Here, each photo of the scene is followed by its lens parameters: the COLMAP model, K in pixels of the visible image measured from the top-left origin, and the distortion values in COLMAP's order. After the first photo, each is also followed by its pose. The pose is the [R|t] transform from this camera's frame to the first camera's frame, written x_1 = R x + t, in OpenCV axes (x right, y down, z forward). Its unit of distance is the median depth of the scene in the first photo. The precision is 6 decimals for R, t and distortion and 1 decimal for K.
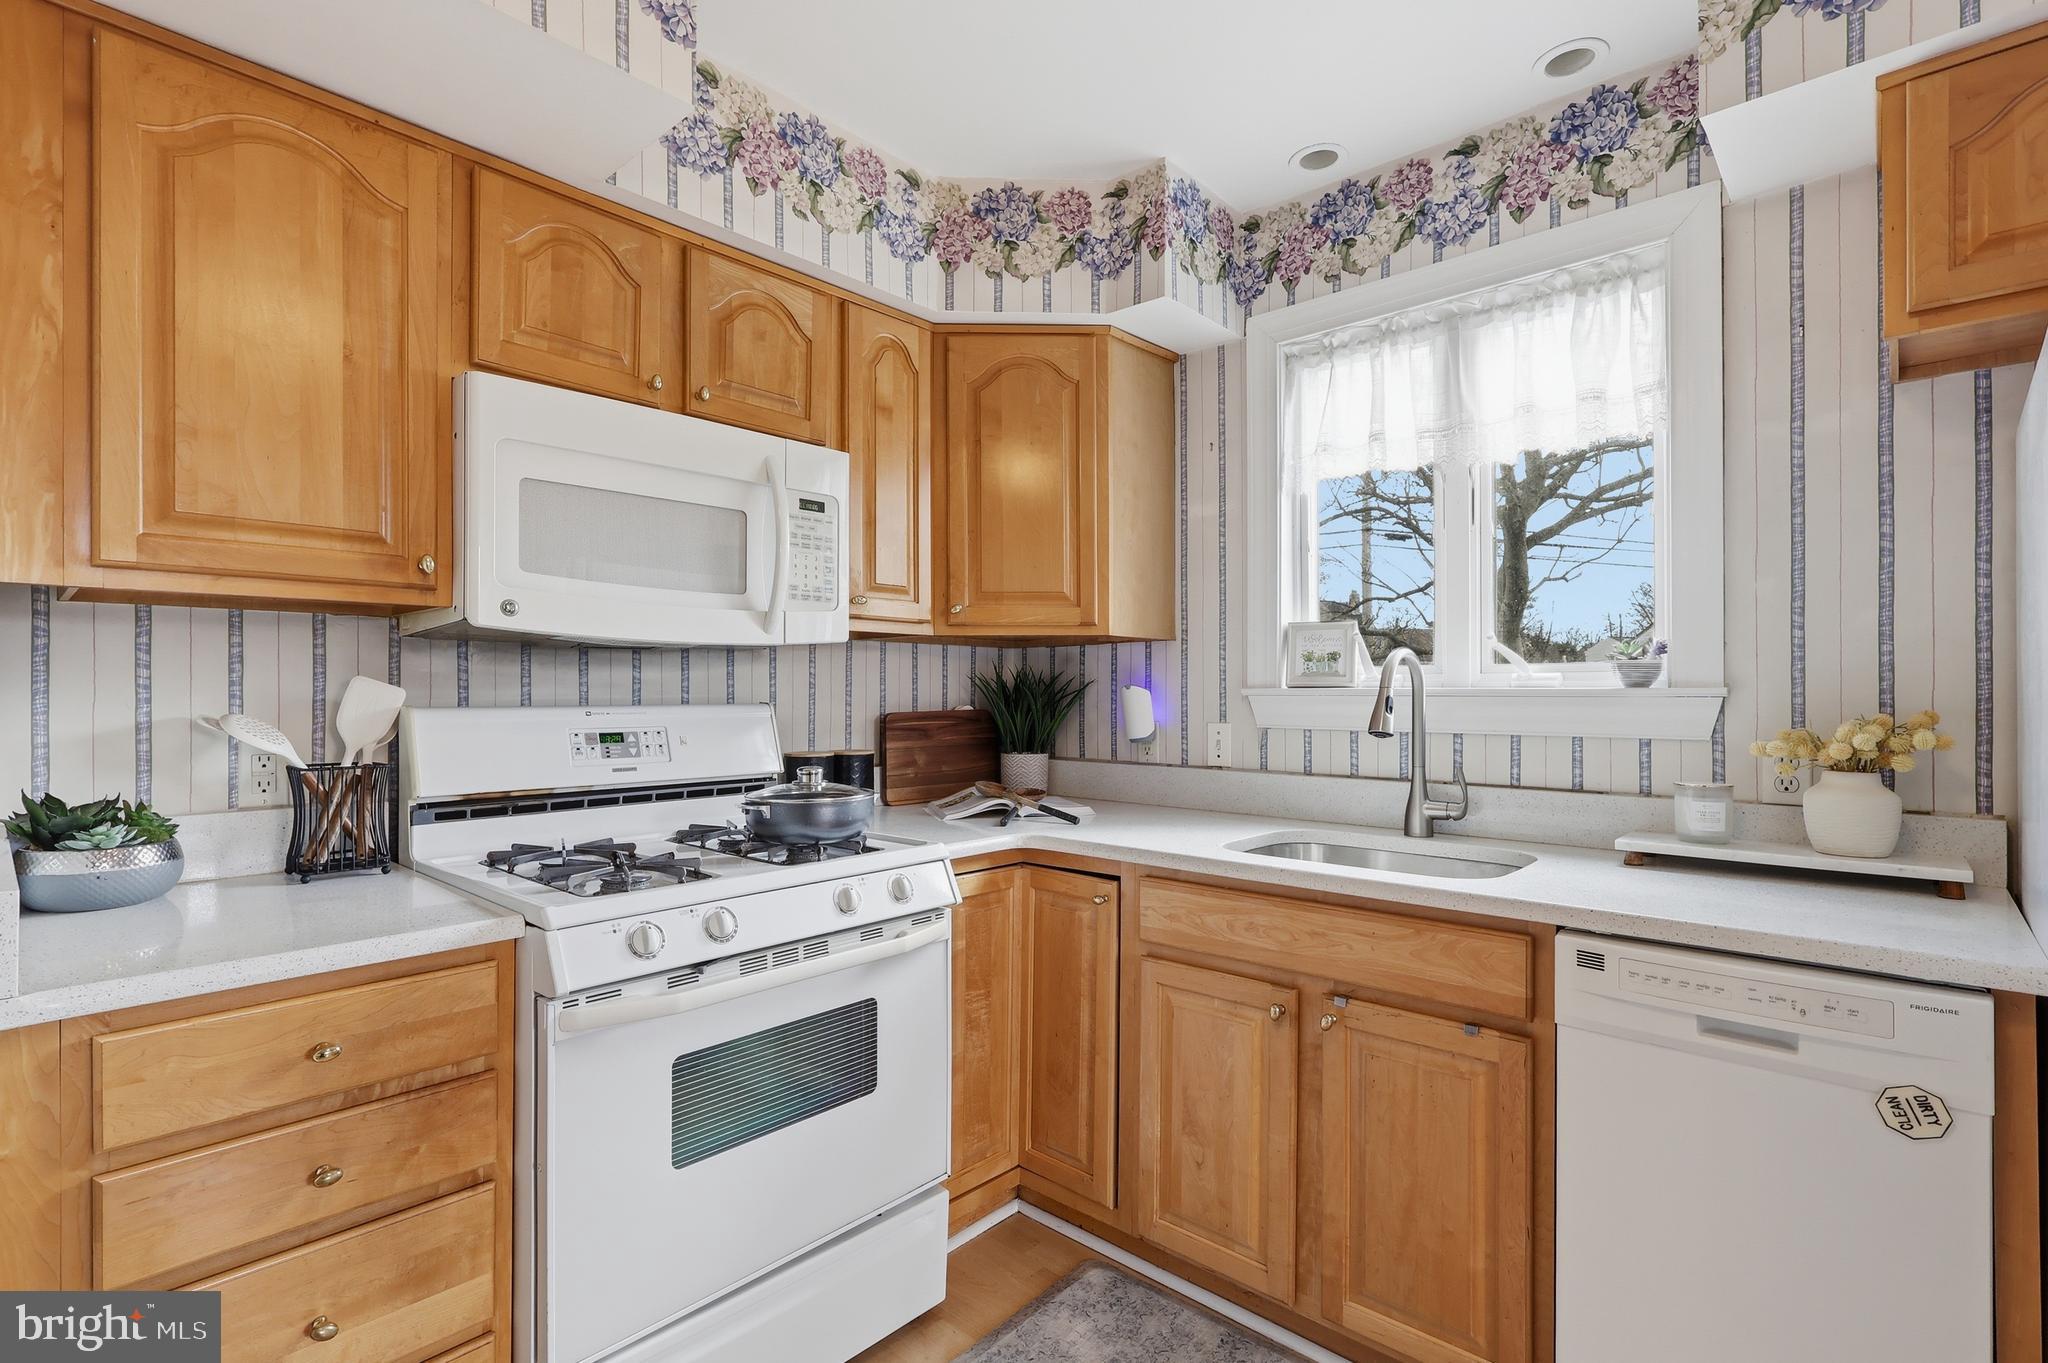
lens RADIAL K [[968.3, 0, 1016.4], [0, 968.3, 687.2], [0, 0, 1]] dist [-0.002030, 0.005370]
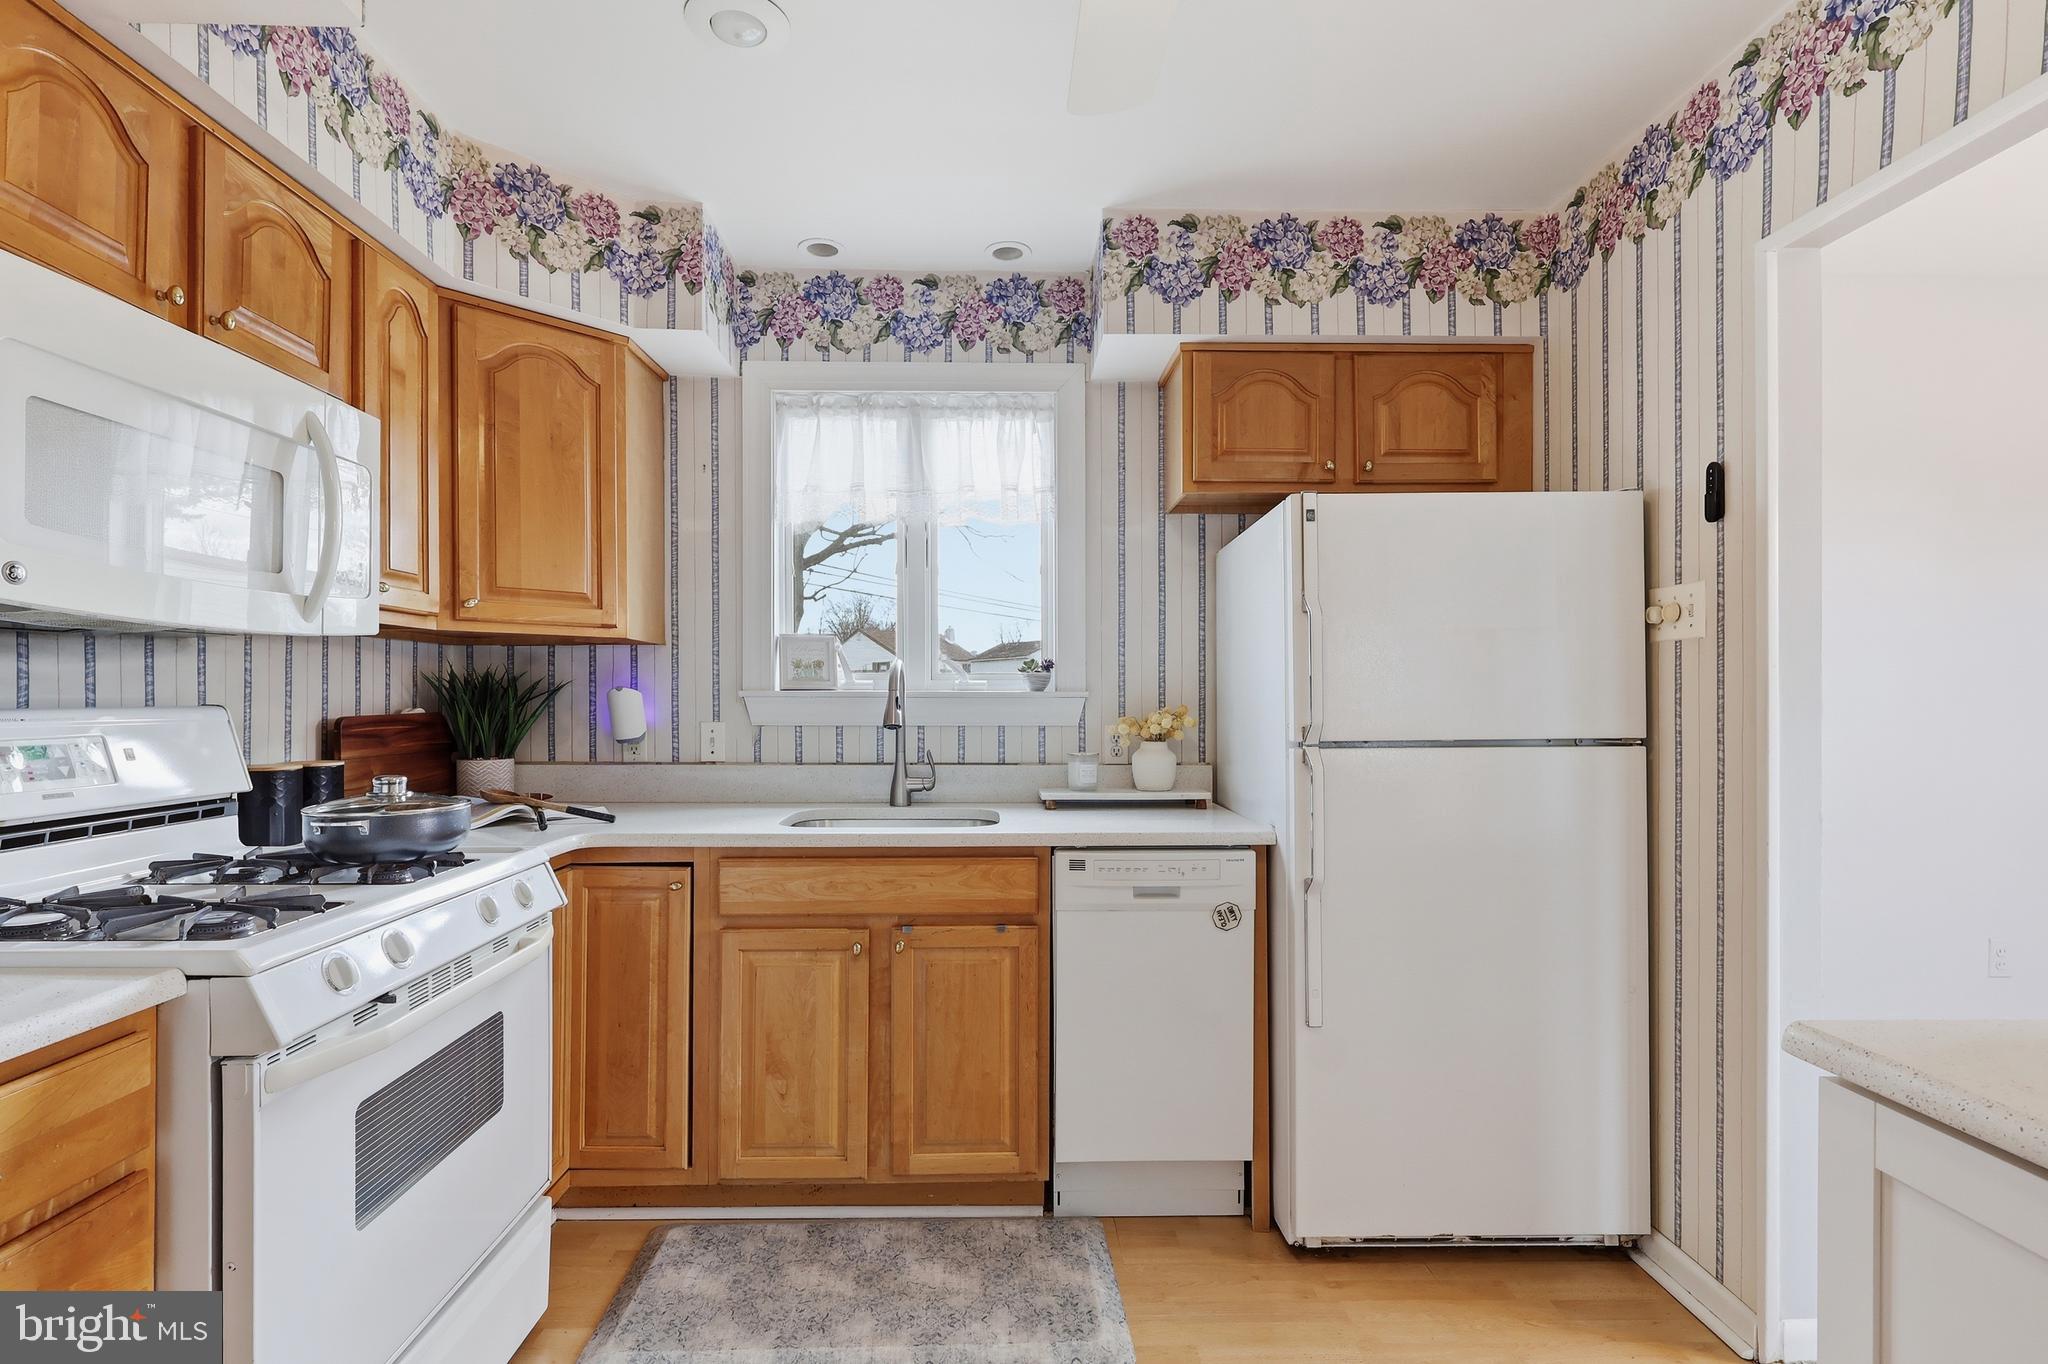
lens RADIAL K [[968.3, 0, 1019.2], [0, 968.3, 694.9], [0, 0, 1]] dist [-0.002103, 0.000693]
pose [[0.717034, 0.002314, 0.697035, -0.374712], [-0.004445, 0.999989, 0.001252, 0.004162], [-0.697024, -0.003996, 0.717036, -0.034636]]
